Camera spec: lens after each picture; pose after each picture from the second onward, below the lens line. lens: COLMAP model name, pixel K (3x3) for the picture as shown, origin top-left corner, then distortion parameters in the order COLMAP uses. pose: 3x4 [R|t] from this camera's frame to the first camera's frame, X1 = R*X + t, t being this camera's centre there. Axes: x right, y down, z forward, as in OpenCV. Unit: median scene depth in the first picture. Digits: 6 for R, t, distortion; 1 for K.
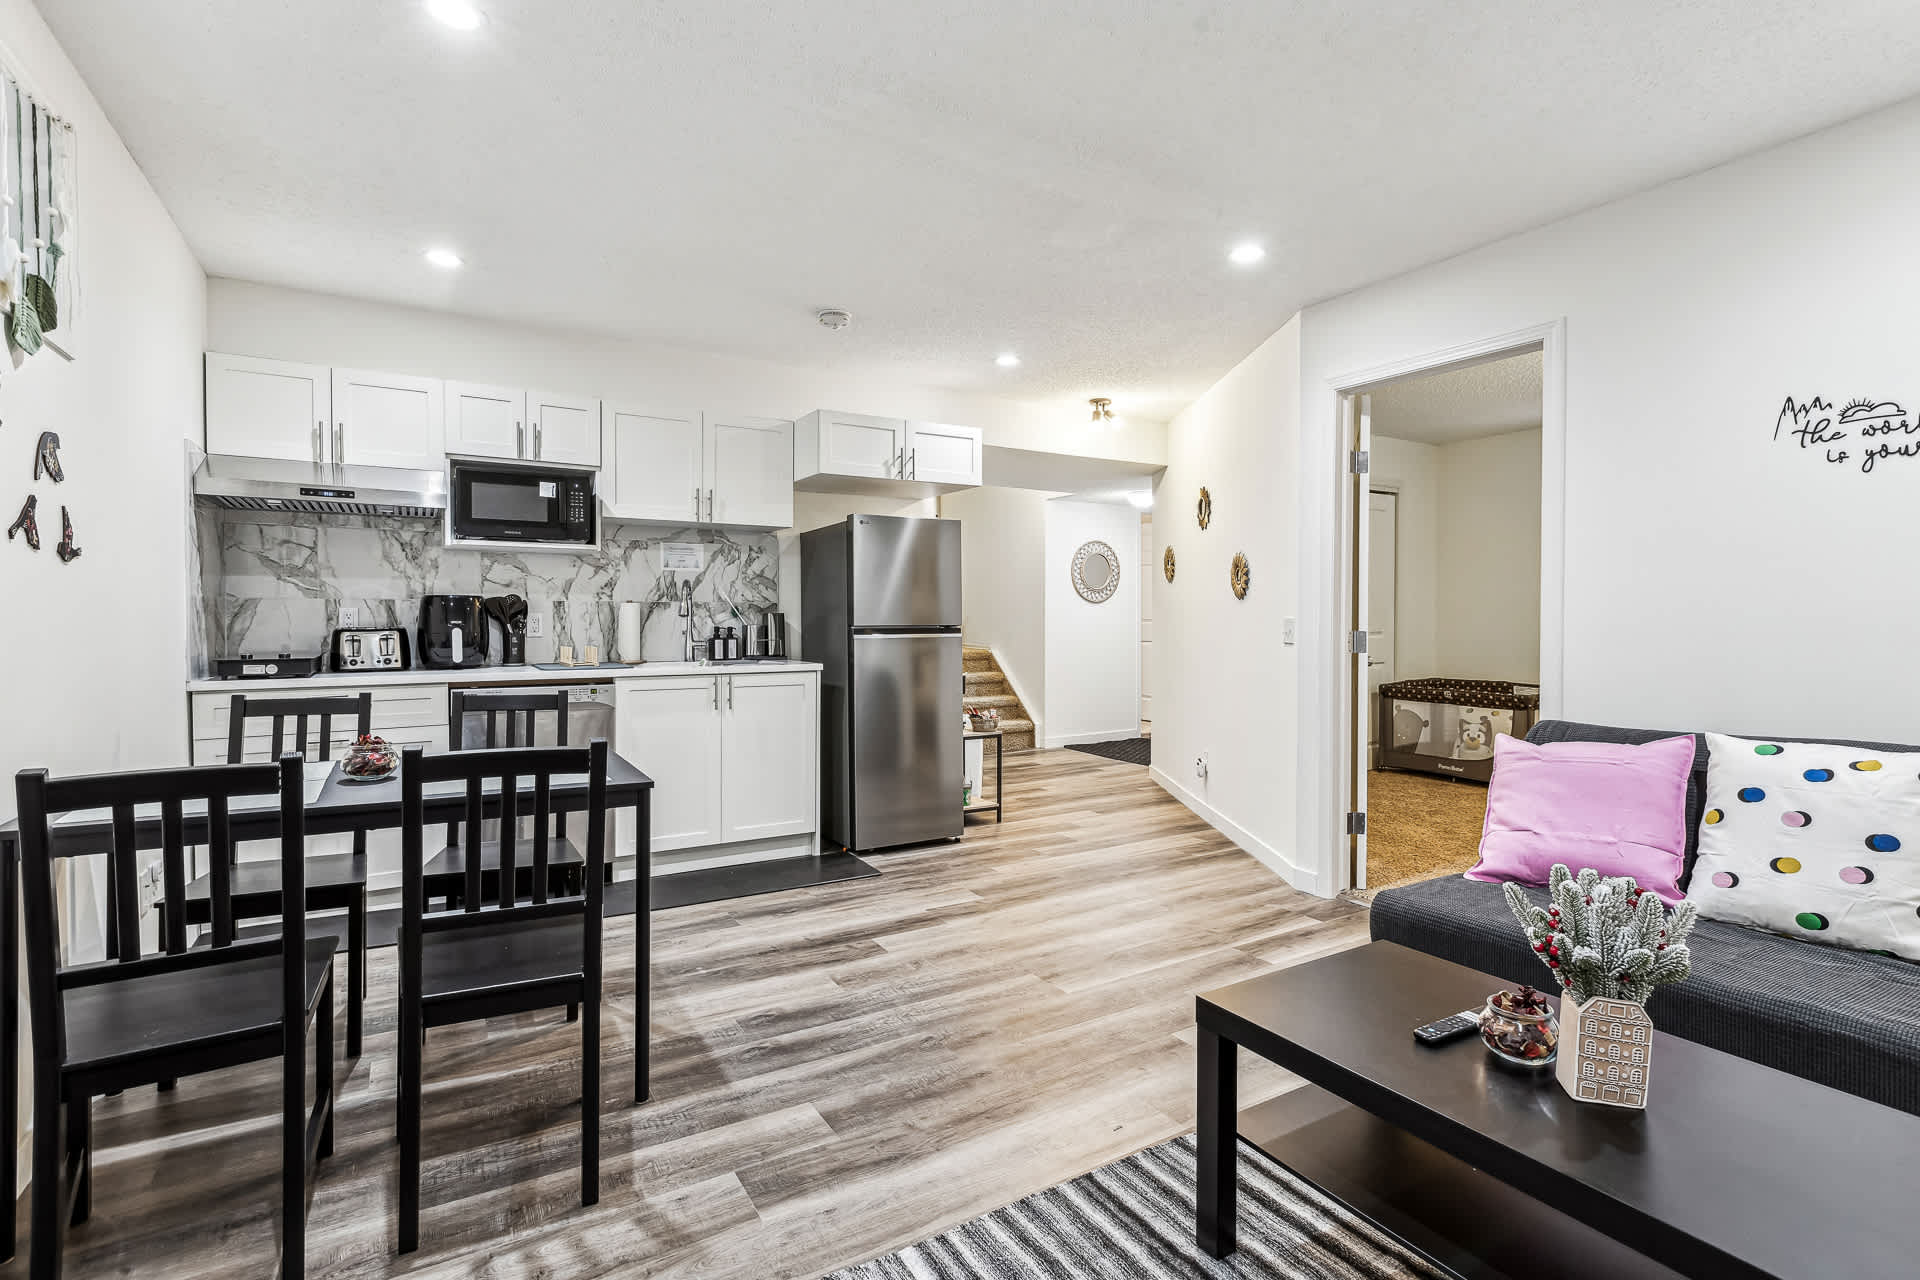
lens RADIAL K [[873.3, 0, 958.7], [0, 873.3, 629.2], [0, 0, 1]] dist [0.000010, 0.000479]
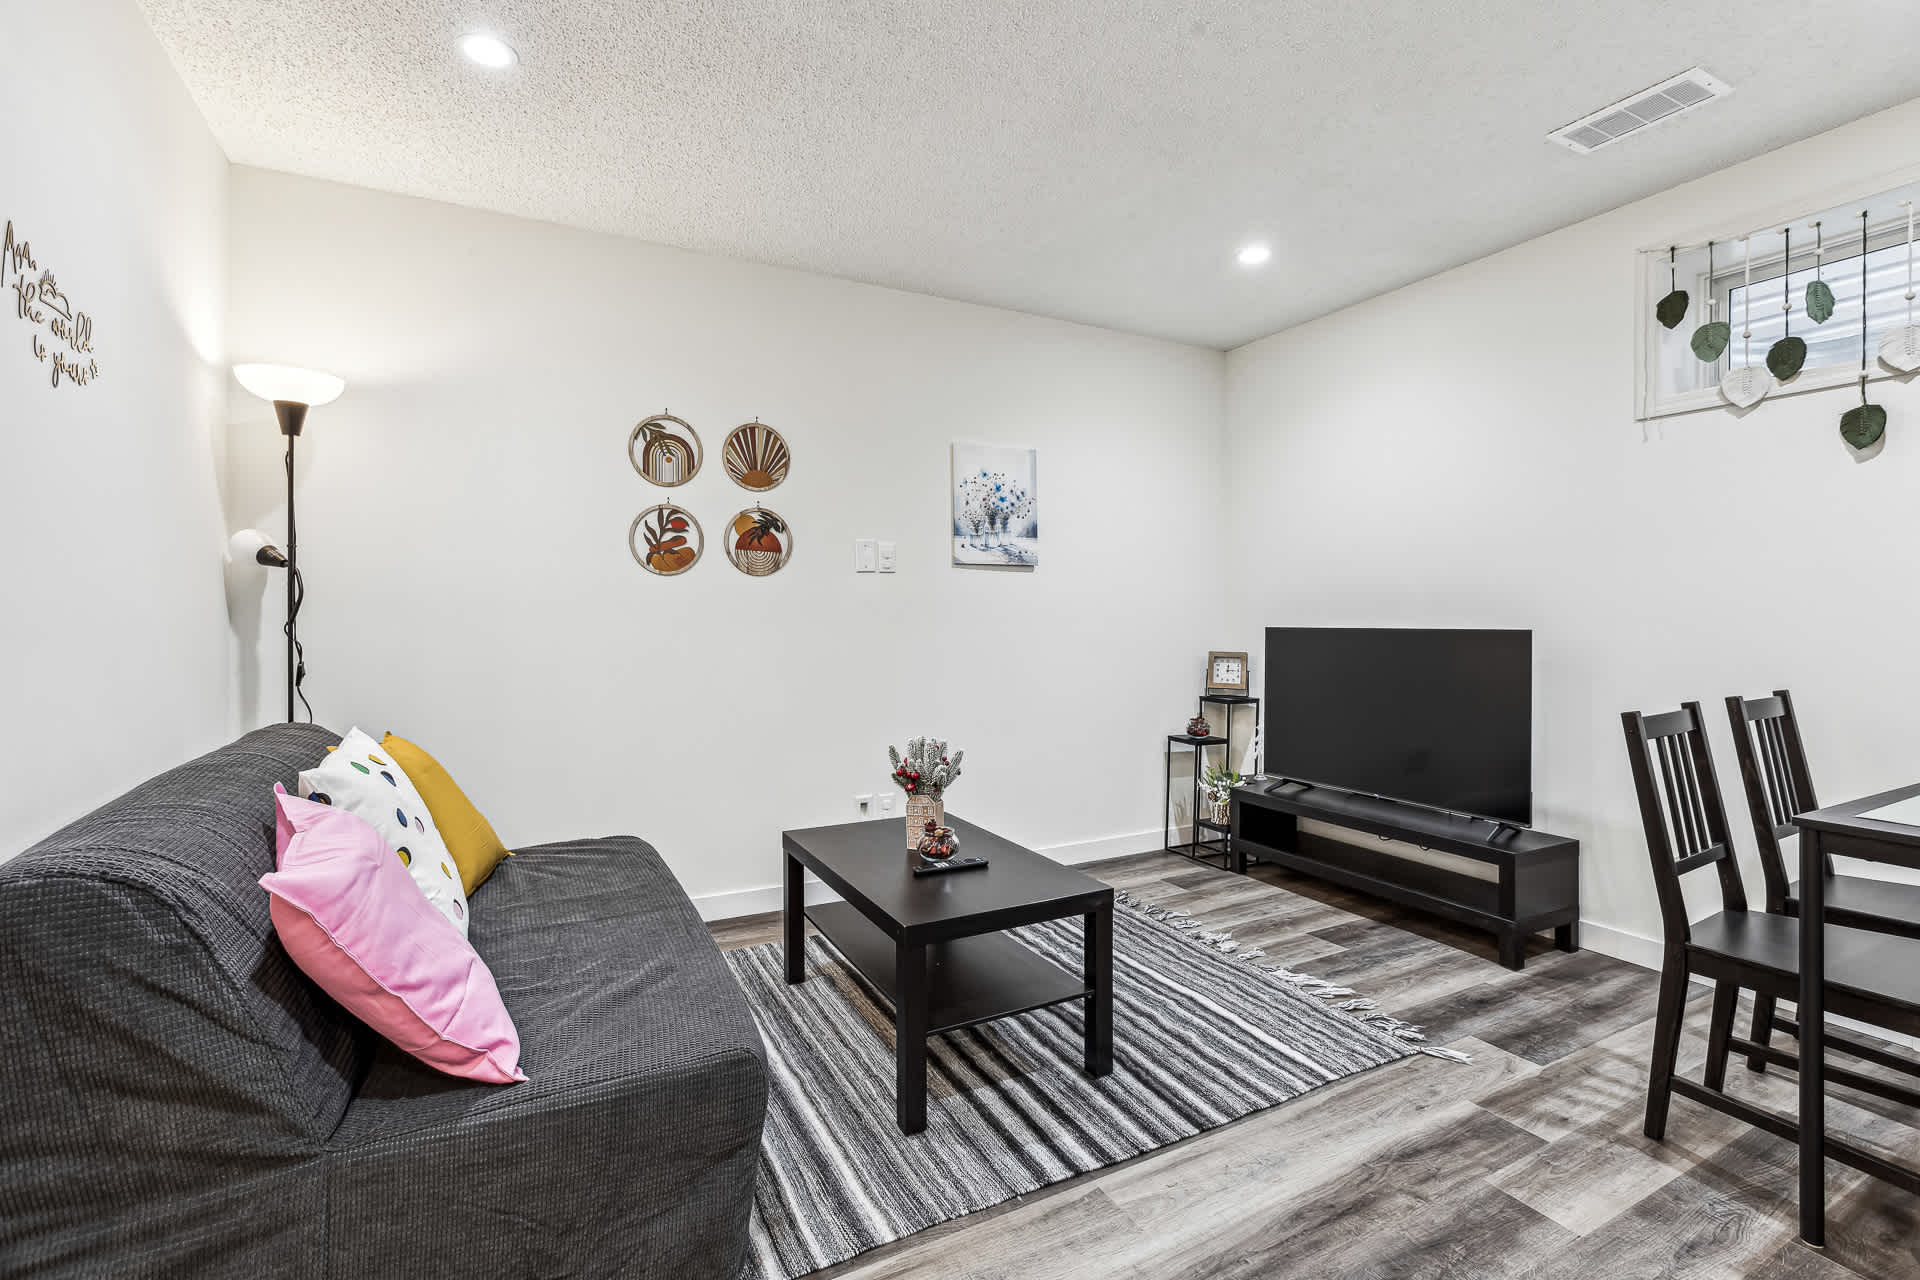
lens RADIAL K [[873.3, 0, 961.4], [0, 873.3, 626.2], [0, 0, 1]] dist [0.000010, 0.000479]
pose [[-0.998361, -0.002737, 0.057168, 0.336180], [-0.001277, 0.999673, 0.025549, -0.010253], [-0.057219, 0.025434, -0.998038, 1.824569]]
